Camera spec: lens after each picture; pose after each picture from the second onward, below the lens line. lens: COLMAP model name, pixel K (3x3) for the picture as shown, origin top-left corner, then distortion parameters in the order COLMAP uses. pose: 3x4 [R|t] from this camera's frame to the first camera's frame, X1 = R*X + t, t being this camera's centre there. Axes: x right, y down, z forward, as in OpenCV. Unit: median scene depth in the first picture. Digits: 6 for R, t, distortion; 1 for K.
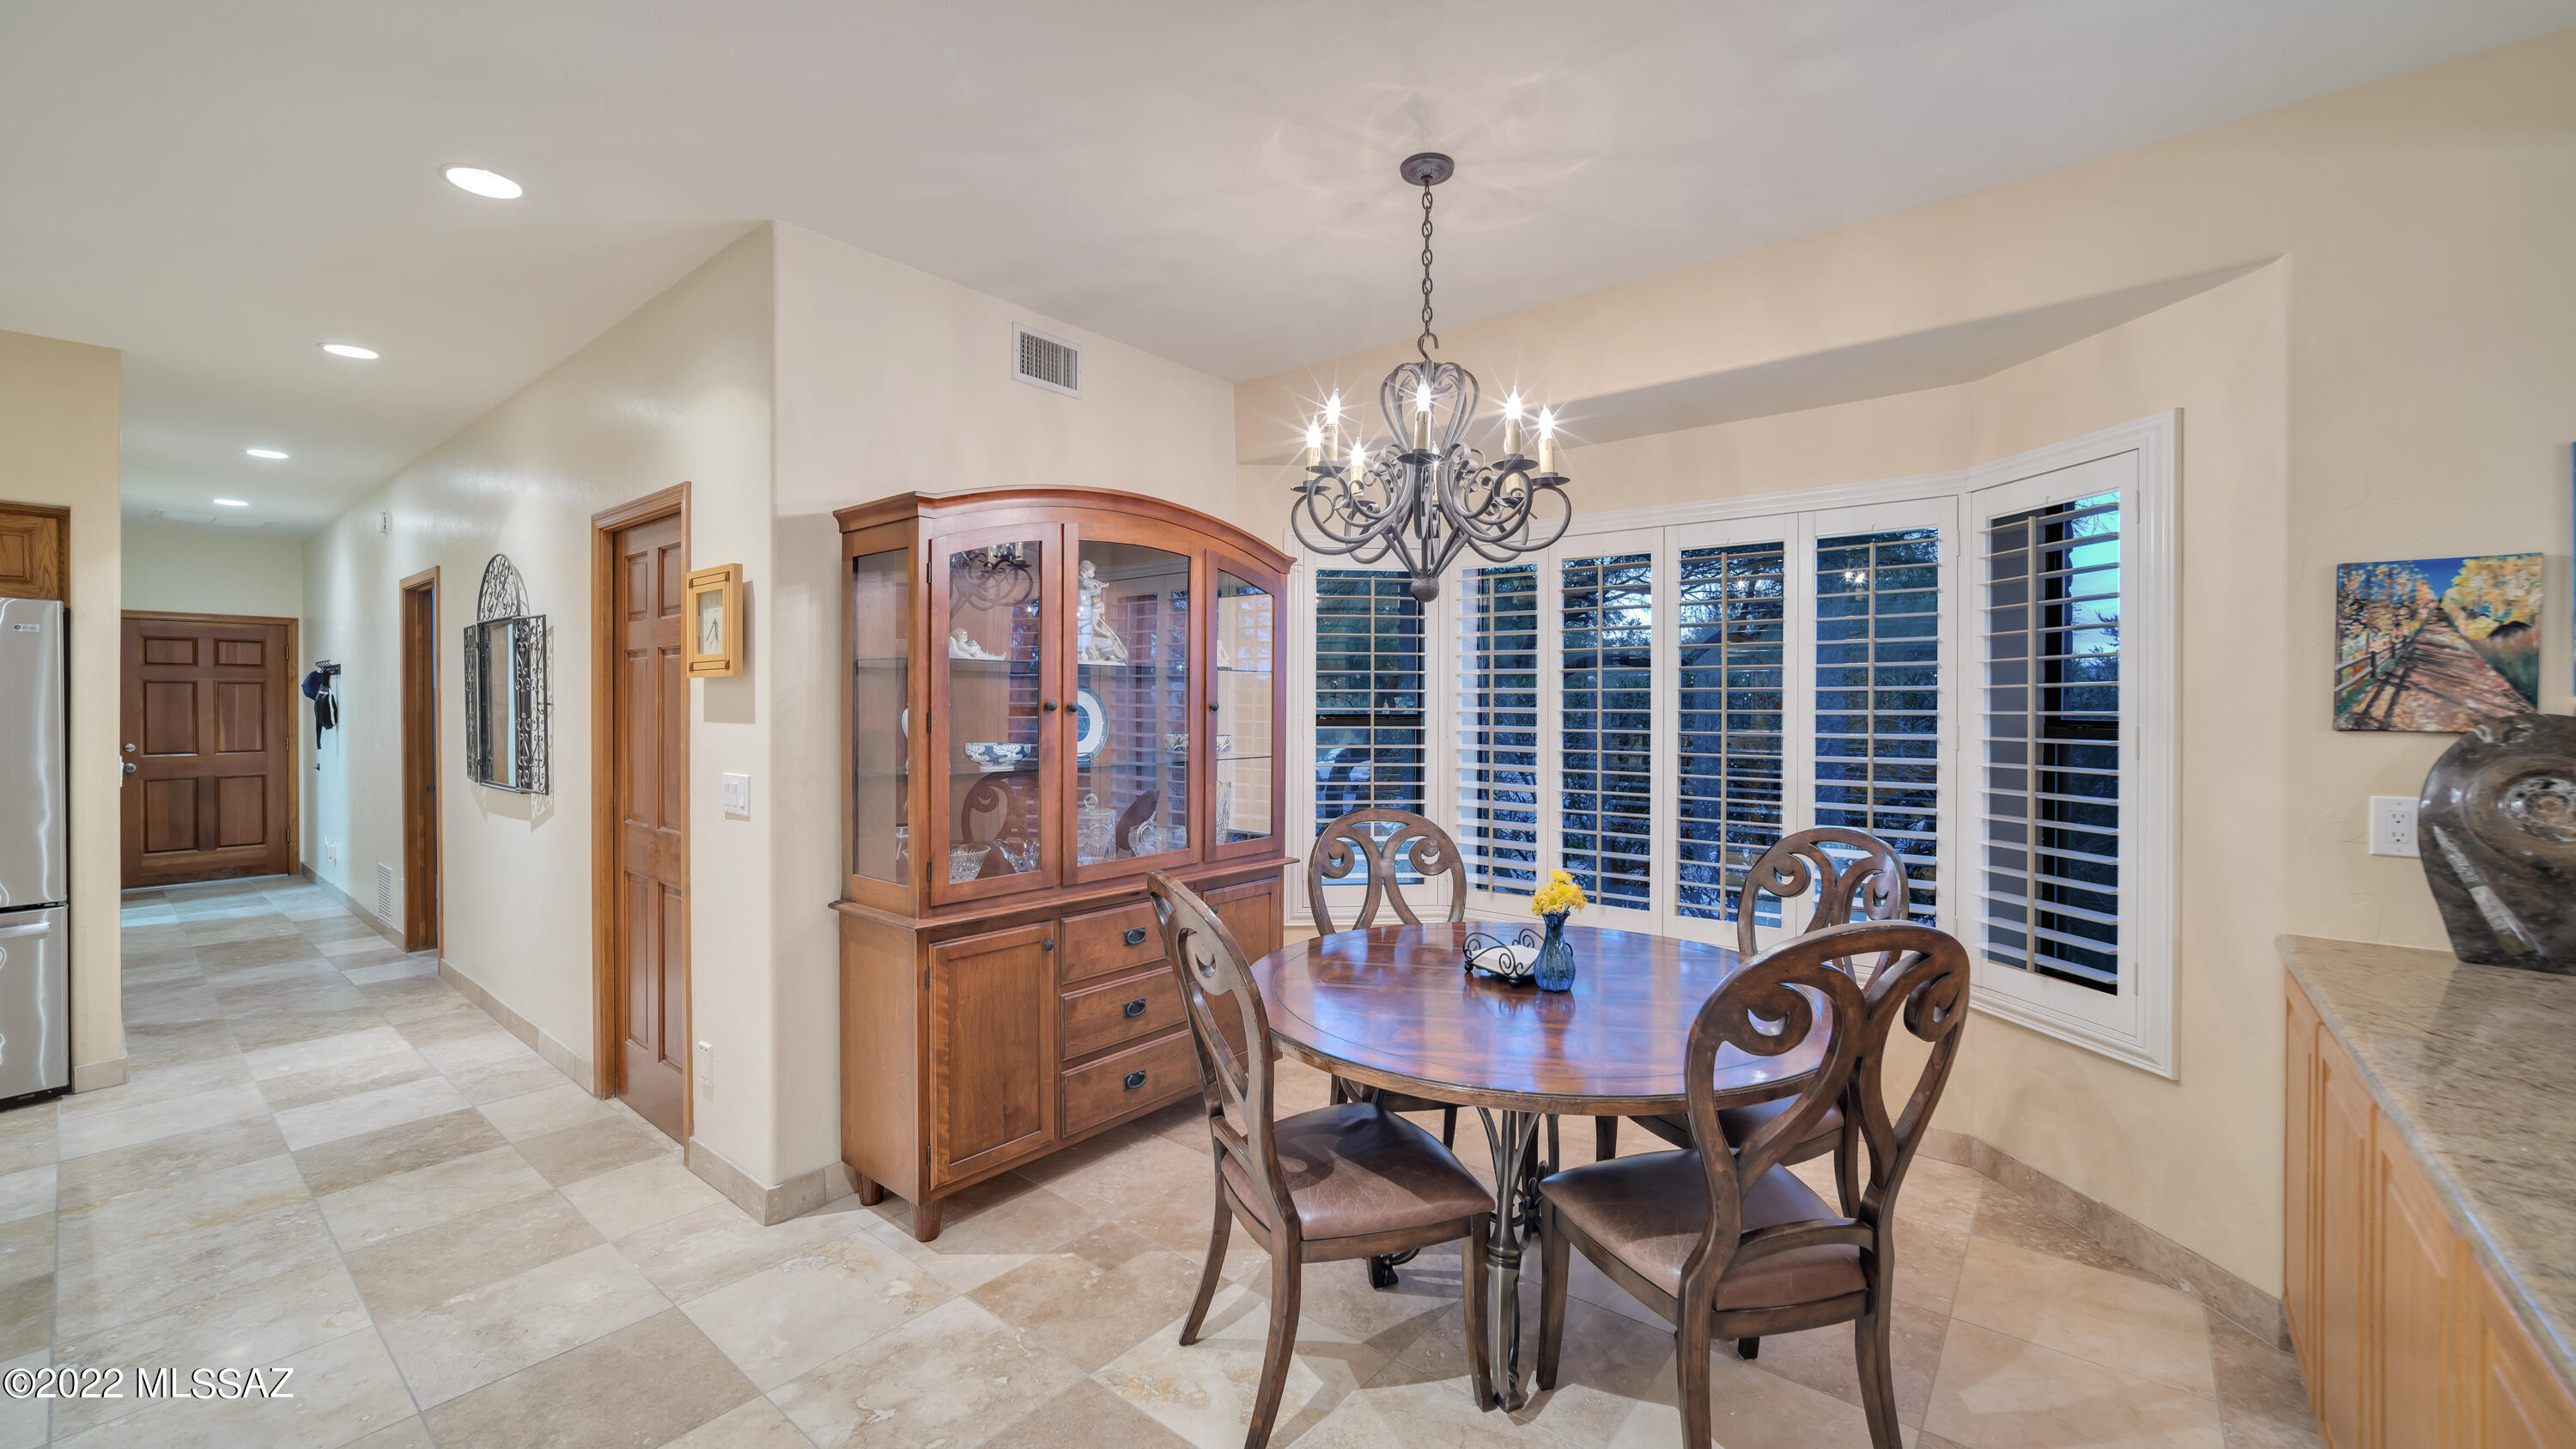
lens RADIAL K [[1016.0, 0, 1286.3], [0, 1016.0, 713.3], [0, 0, 1]] dist [-0.000378, 0.000524]
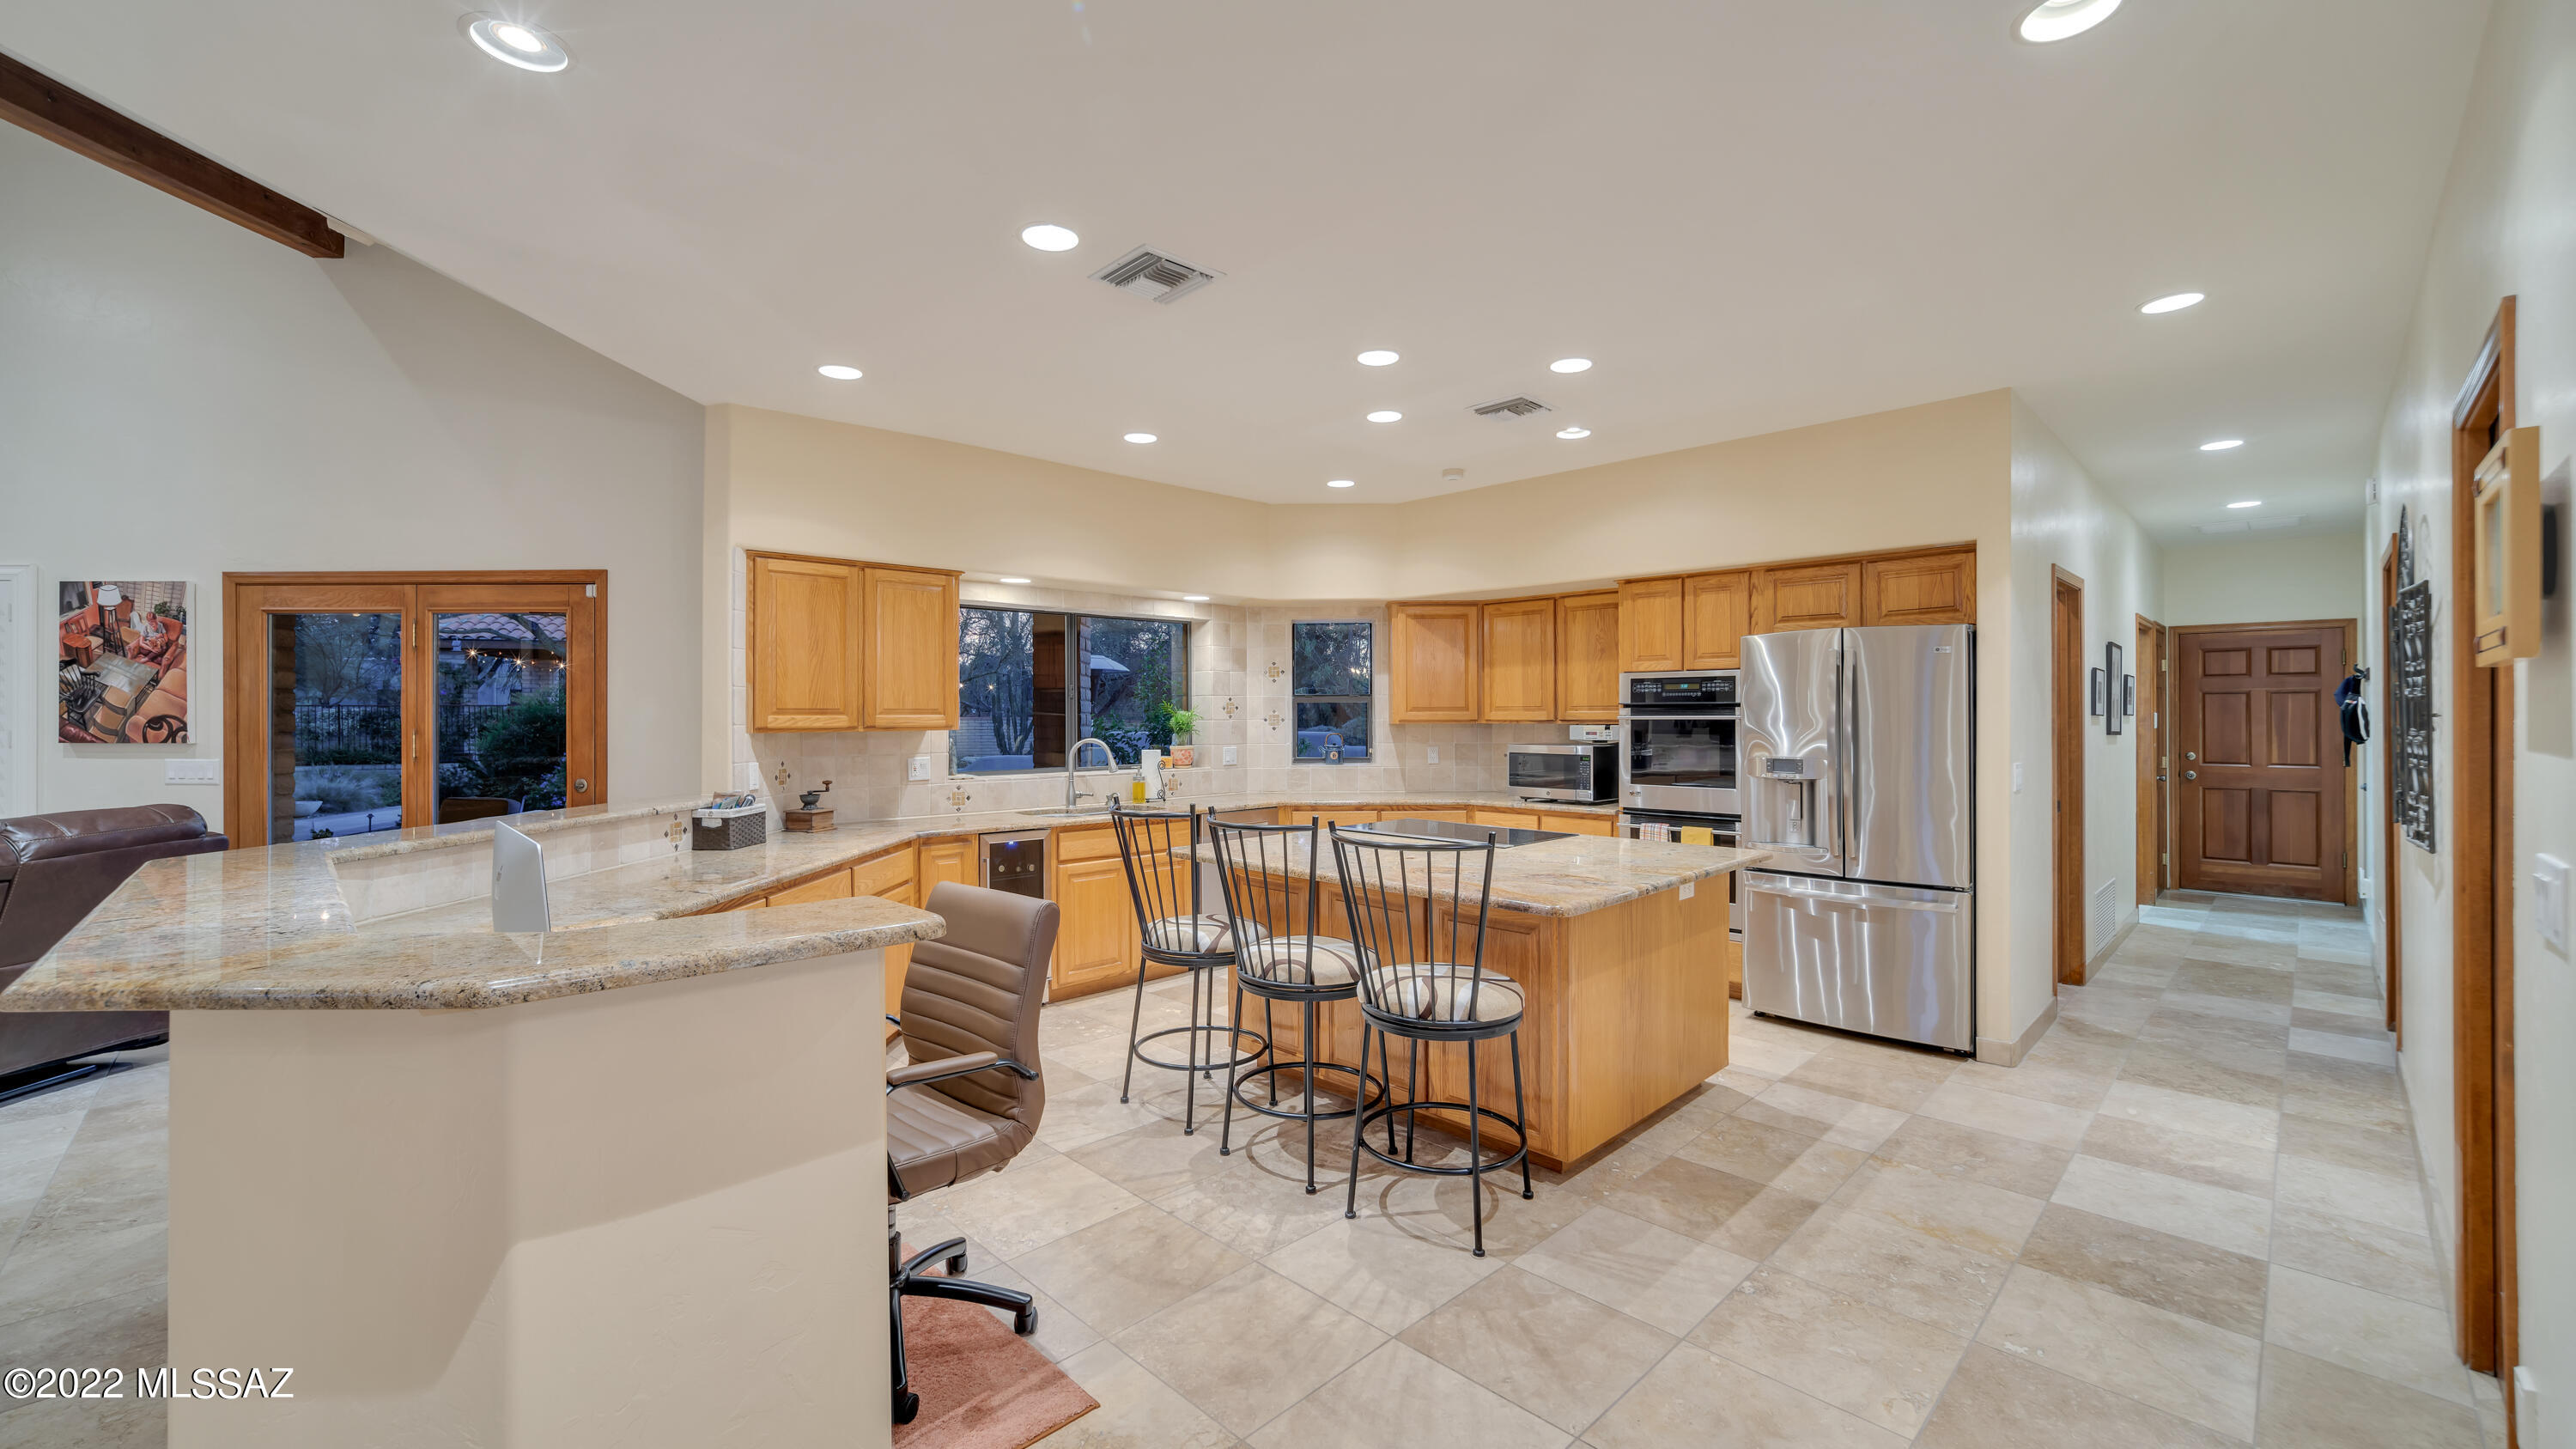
lens RADIAL K [[1016.0, 0, 1286.3], [0, 1016.0, 713.3], [0, 0, 1]] dist [-0.000378, 0.000524]
pose [[-0.098056, -0.000425, -0.995181, 0.003833], [-0.009401, 0.999956, 0.000499, -0.004320], [0.995137, 0.009404, -0.098055, 0.353392]]
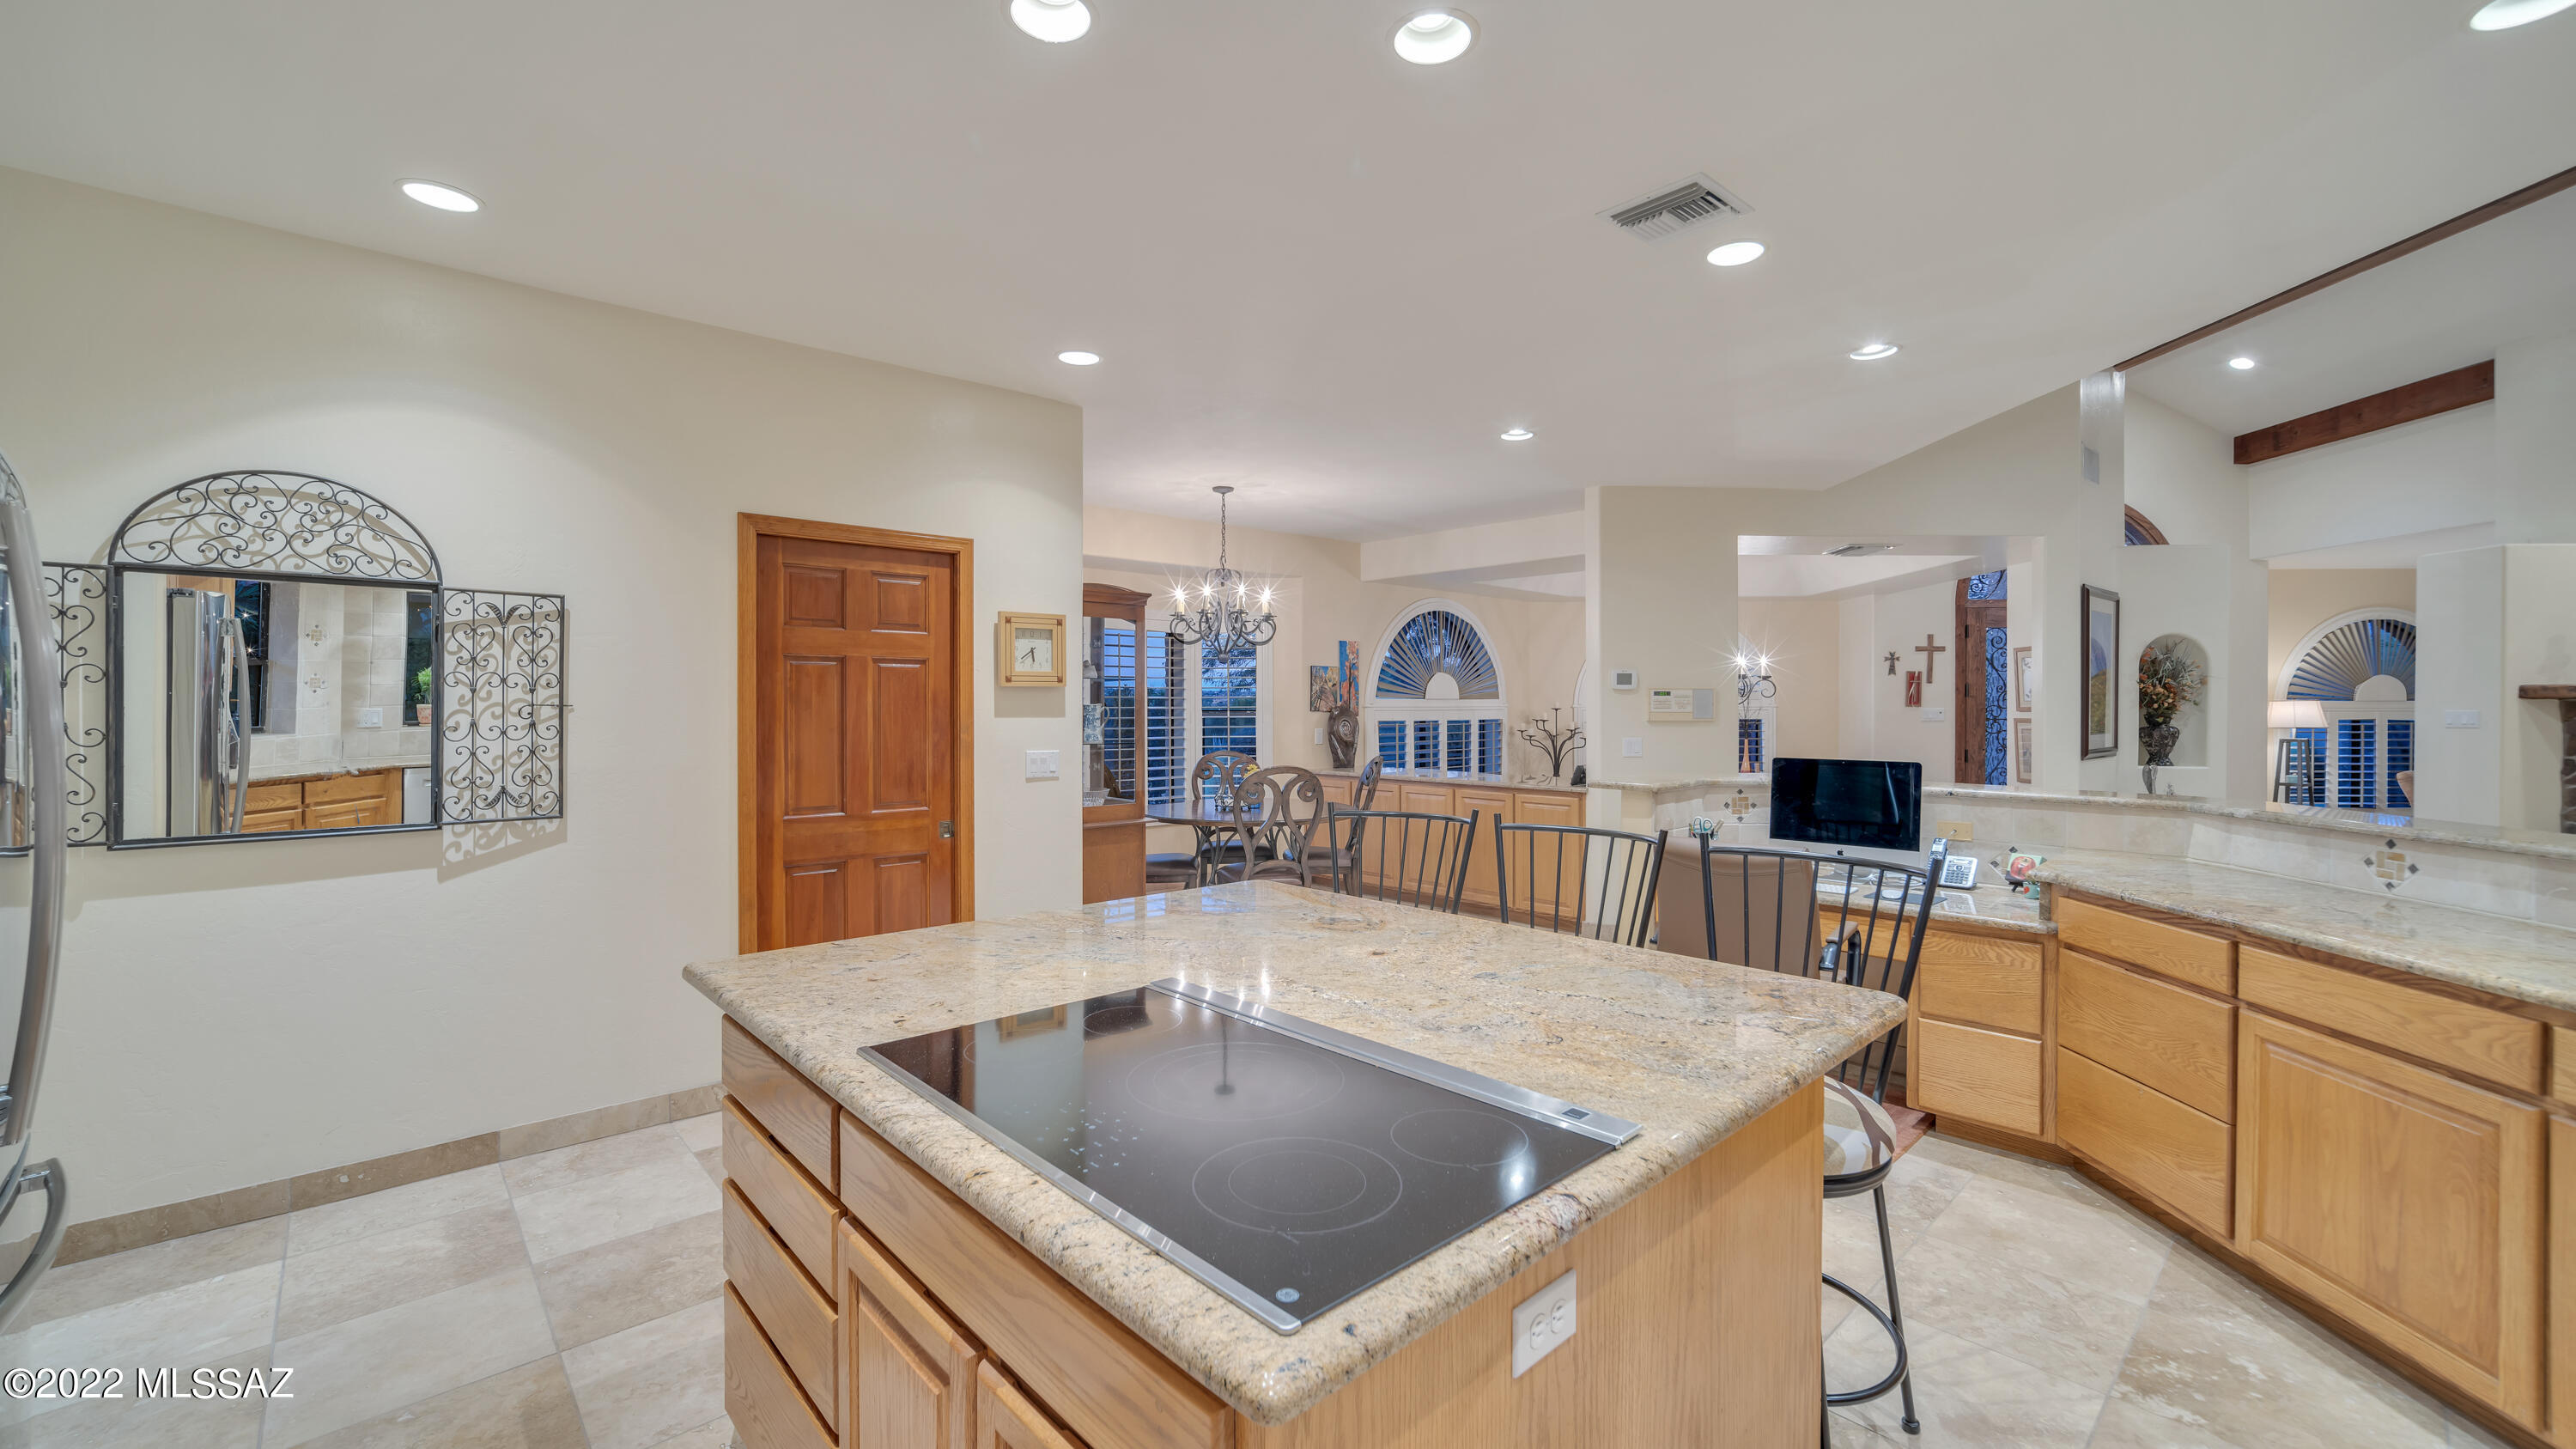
lens RADIAL K [[1016.0, 0, 1286.3], [0, 1016.0, 713.3], [0, 0, 1]] dist [-0.000378, 0.000524]
pose [[0.129362, -0.010639, 0.991540, -1.593806], [0.007680, 0.999923, 0.009727, -0.004120], [-0.991568, 0.006357, 0.129434, 0.355732]]
